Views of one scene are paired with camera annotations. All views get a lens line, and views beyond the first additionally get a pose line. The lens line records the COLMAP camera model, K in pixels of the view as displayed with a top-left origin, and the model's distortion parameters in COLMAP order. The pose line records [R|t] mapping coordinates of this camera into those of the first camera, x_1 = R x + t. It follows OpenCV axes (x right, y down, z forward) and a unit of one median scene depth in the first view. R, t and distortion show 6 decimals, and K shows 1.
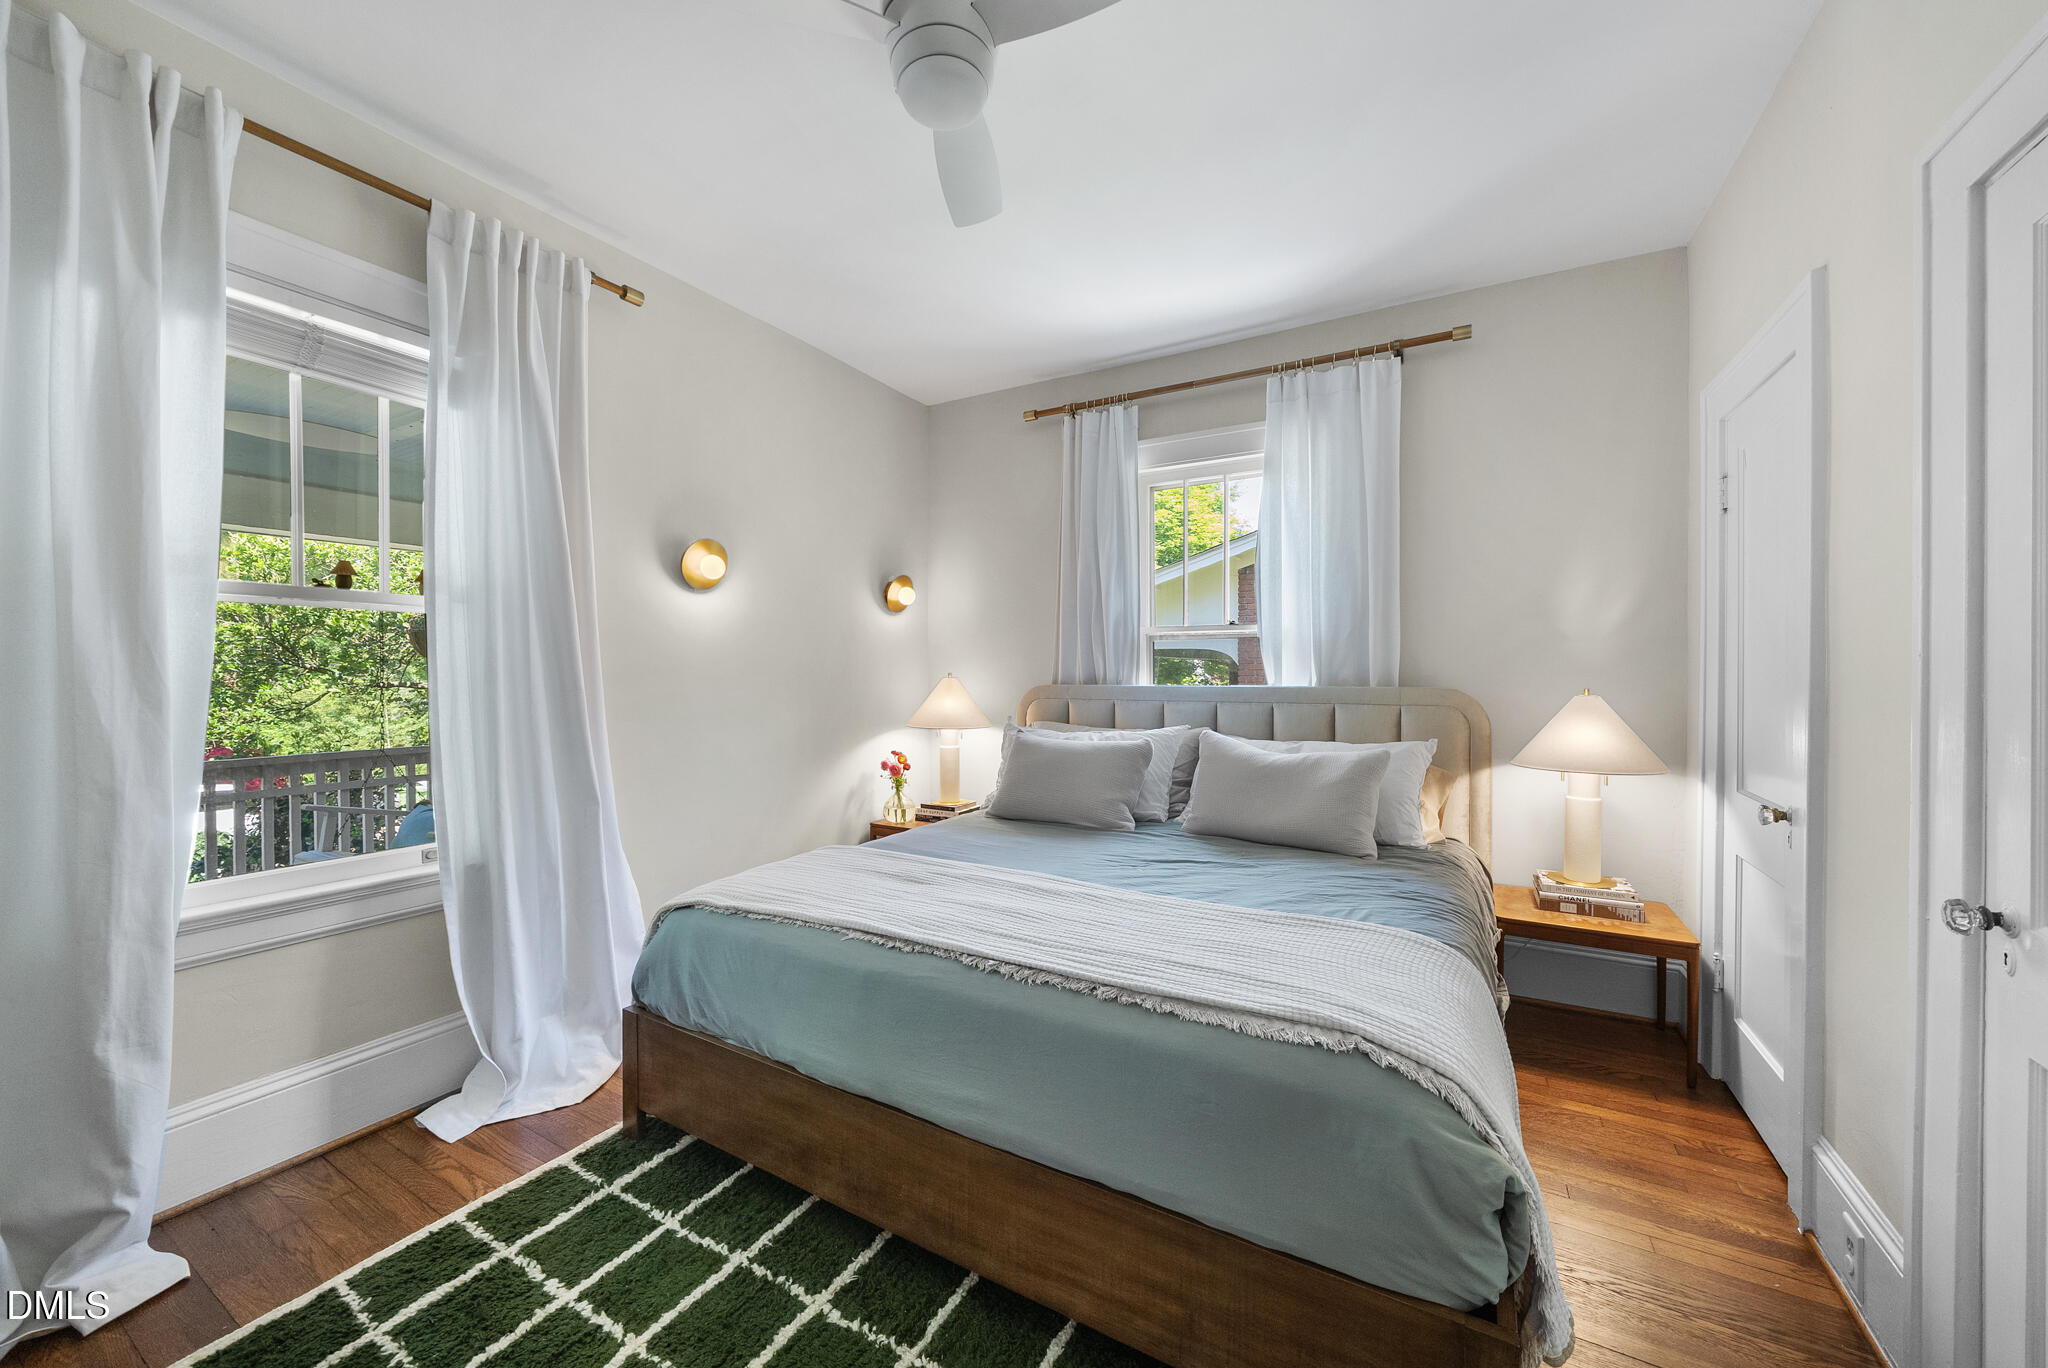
lens RADIAL K [[737.0, 0, 1024.5], [0, 737.0, 680.3], [0, 0, 1]] dist [-0.002465, 0.000394]
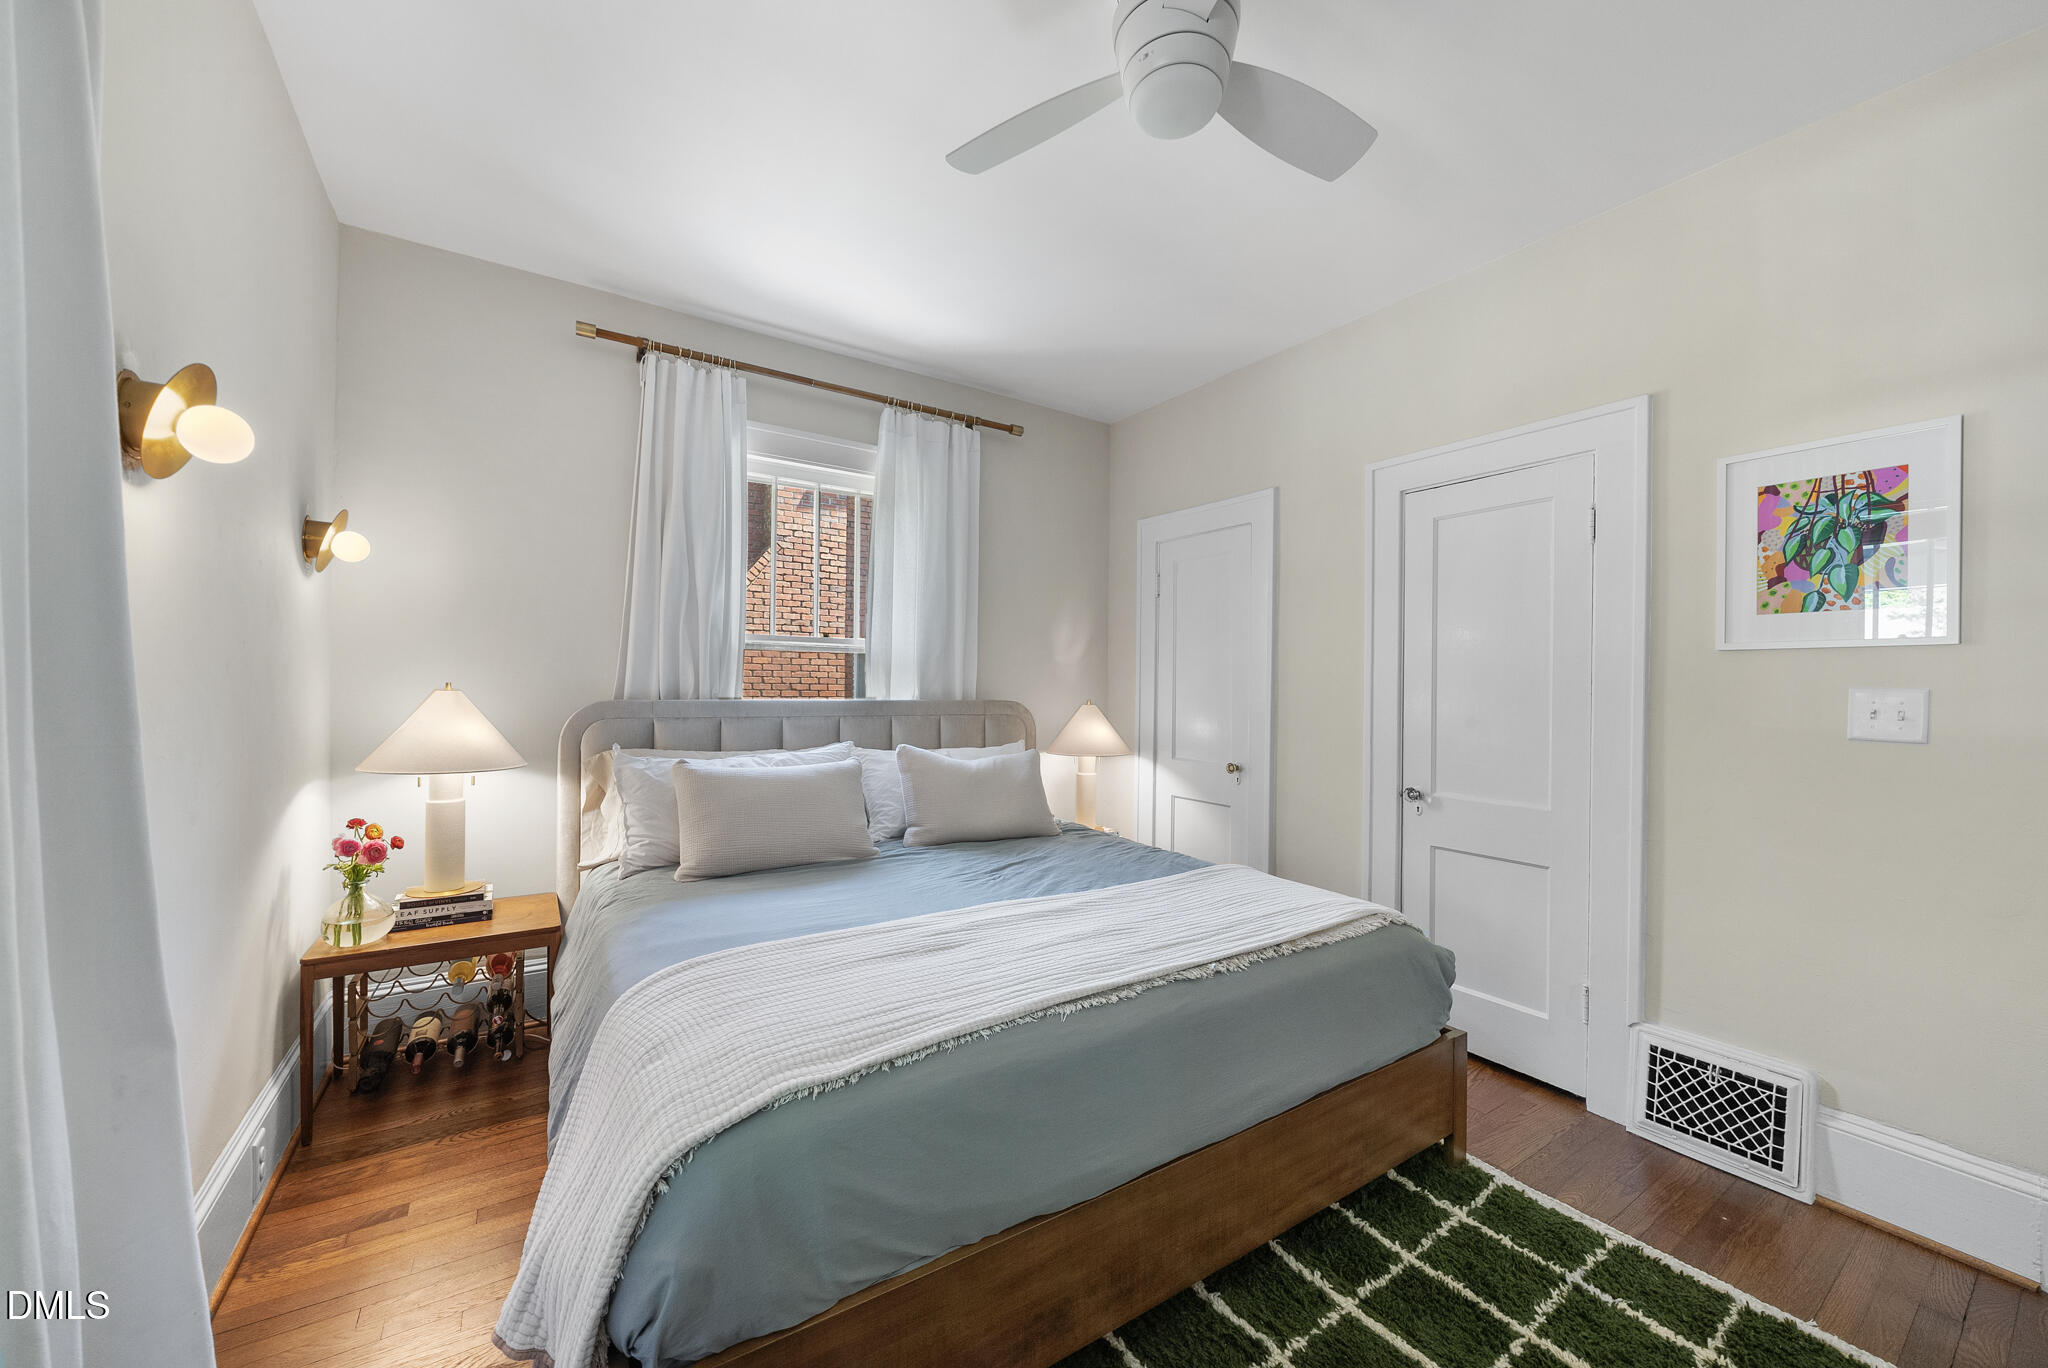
lens RADIAL K [[737.0, 0, 1012.2], [0, 737.0, 687.7], [0, 0, 1]] dist [-0.002465, 0.000394]
pose [[0.481623, 0.004795, 0.876366, -0.548206], [-0.002351, 0.999989, -0.004179, -0.005954], [-0.876376, -0.000048, 0.481628, 0.365330]]
